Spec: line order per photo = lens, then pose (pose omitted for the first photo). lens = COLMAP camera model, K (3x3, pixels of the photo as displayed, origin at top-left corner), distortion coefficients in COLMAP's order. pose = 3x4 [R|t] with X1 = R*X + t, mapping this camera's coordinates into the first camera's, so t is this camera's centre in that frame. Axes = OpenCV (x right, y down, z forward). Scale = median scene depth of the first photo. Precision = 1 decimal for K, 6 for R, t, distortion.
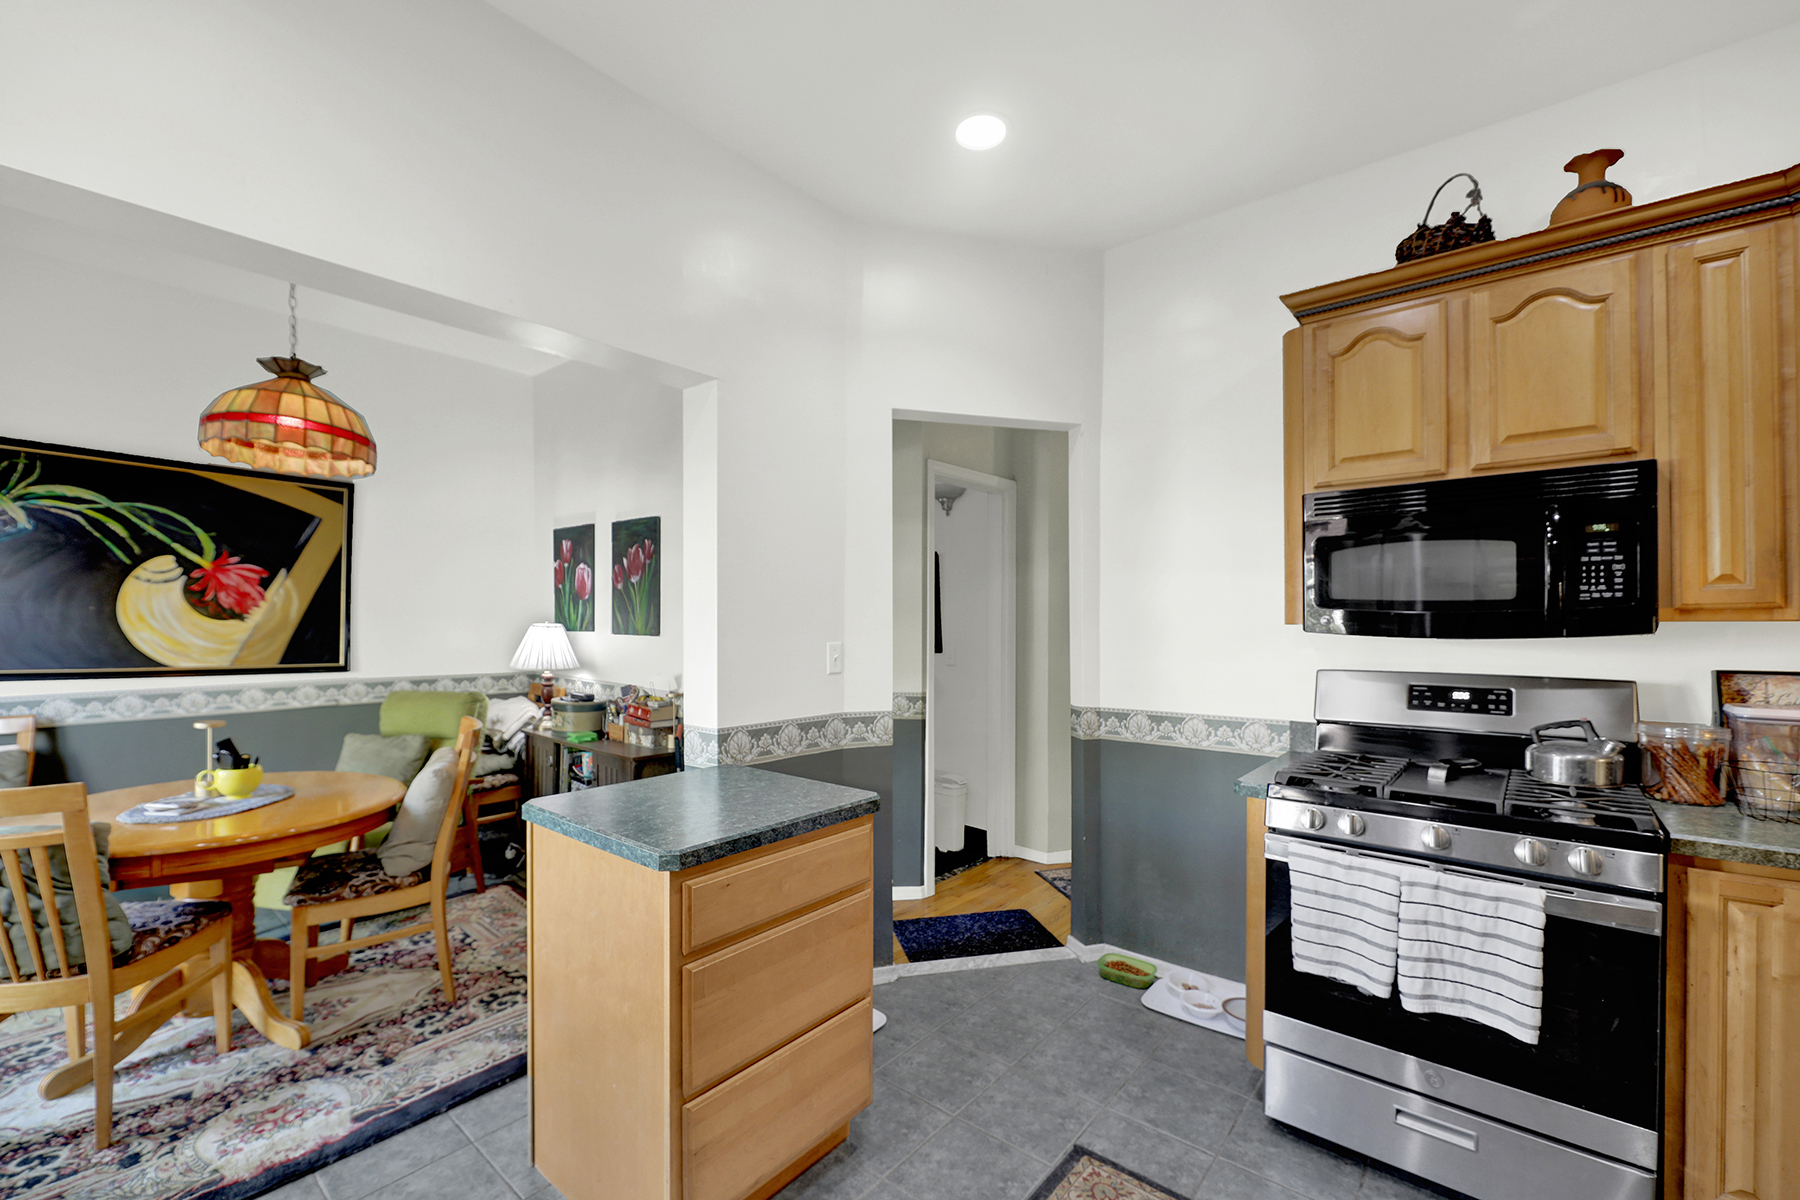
lens RADIAL K [[760.9, 0, 895.6], [0, 760.9, 621.2], [0, 0, 1]] dist [-0.000589, -0.004982]
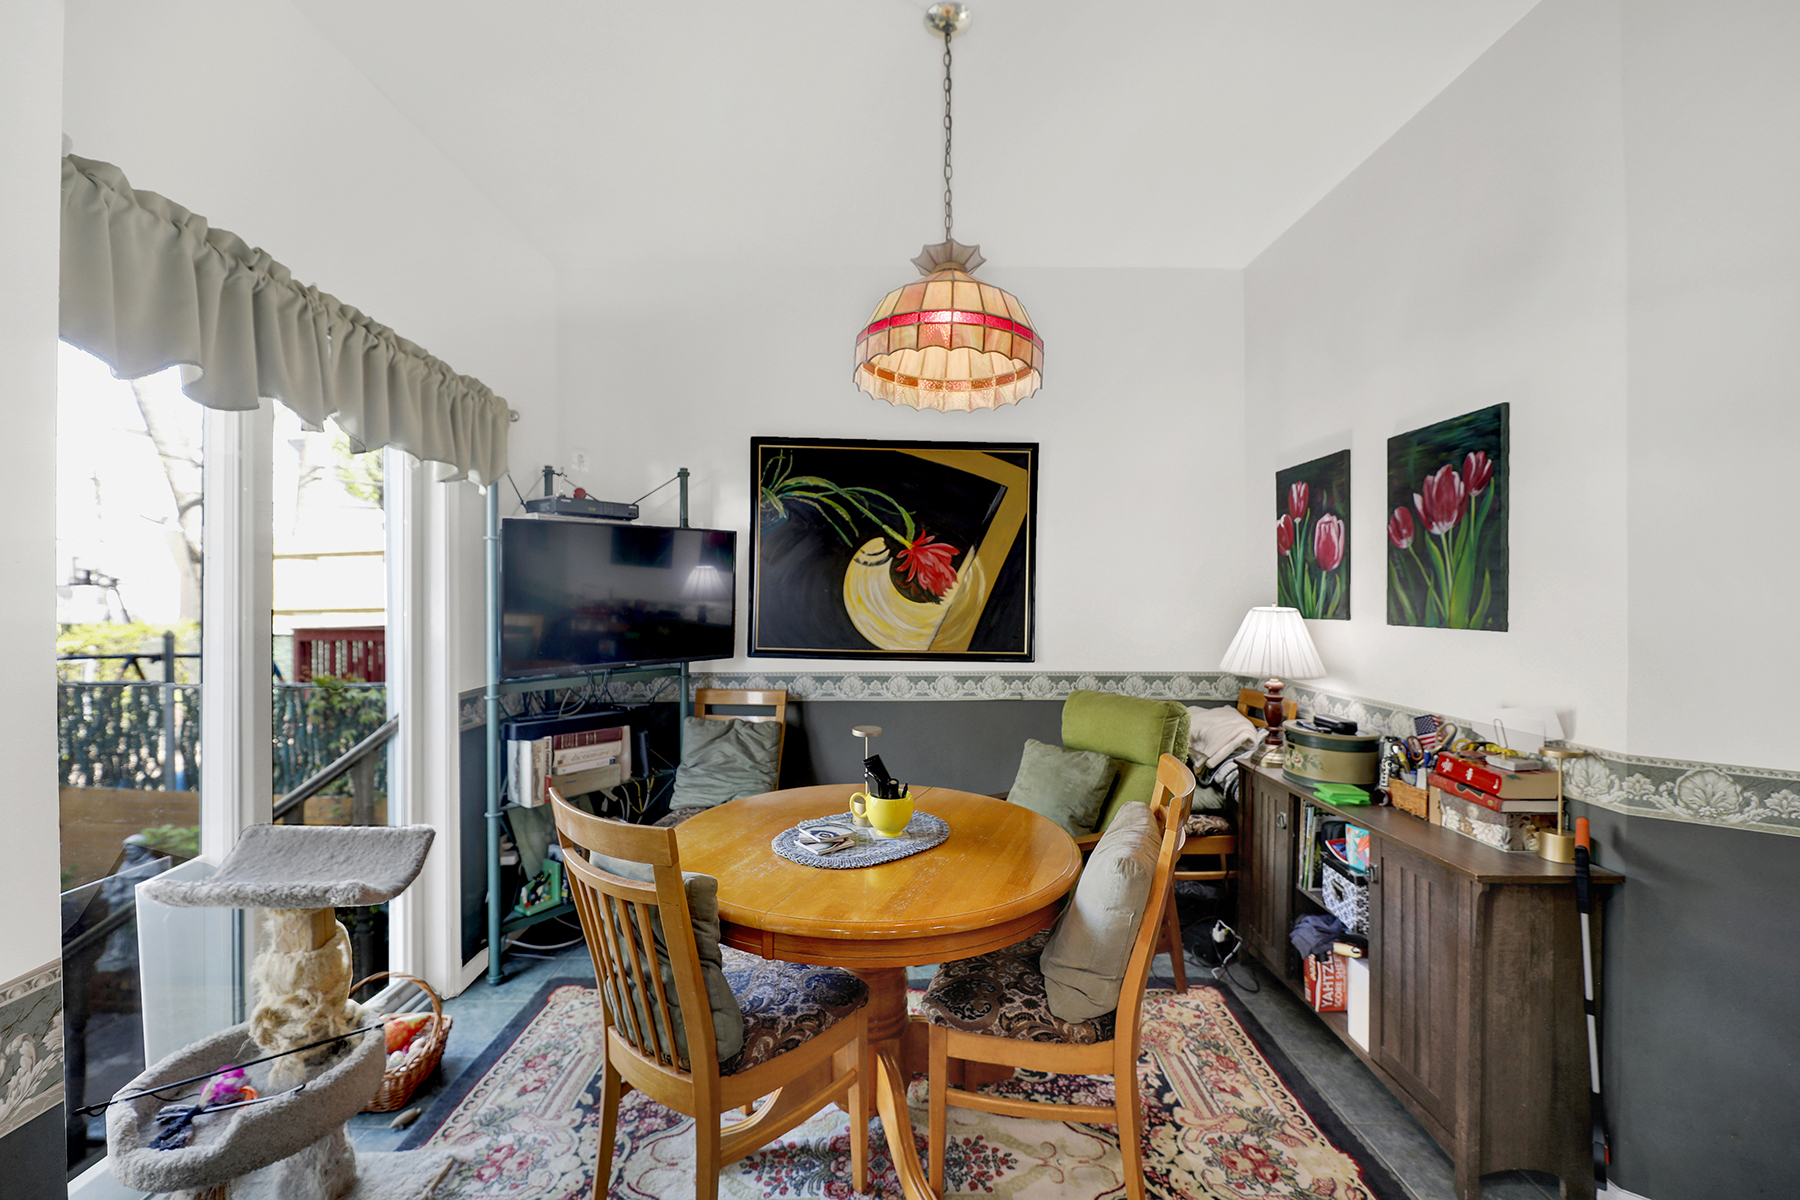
lens RADIAL K [[735.1, 0, 886.7], [0, 735.1, 604.5], [0, 0, 1]] dist [-0.002848, -0.000446]
pose [[0.654209, -0.000285, -0.756313, -0.217448], [-0.001222, 0.999998, -0.001433, 0.002570], [0.756312, 0.001862, 0.654208, 0.361990]]
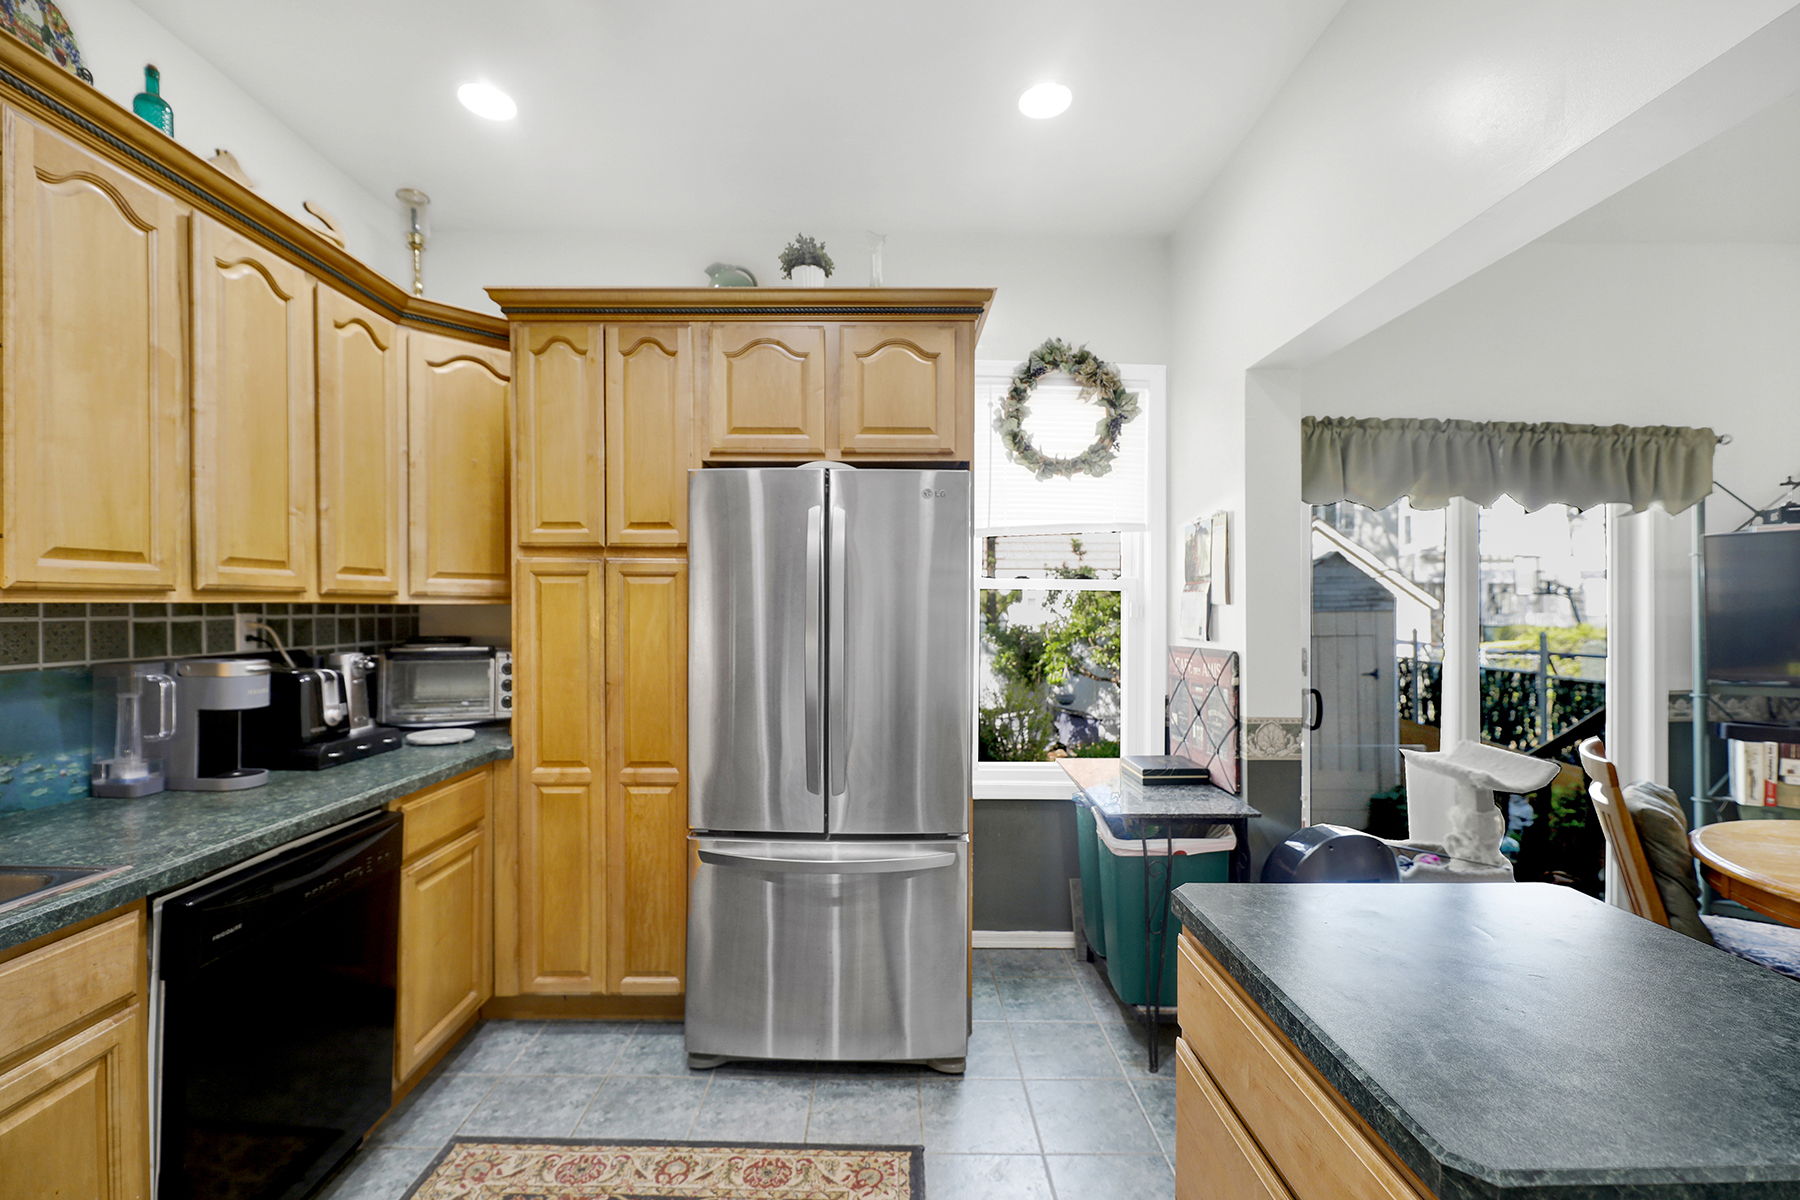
lens RADIAL K [[728.5, 0, 900.9], [0, 728.5, 605.9], [0, 0, 1]] dist [-0.002144, -0.000433]
pose [[-0.758670, -0.005722, -0.651450, 0.186418], [-0.007309, 0.999973, -0.000270, 0.000952], [0.651434, 0.004557, -0.758692, 0.580759]]
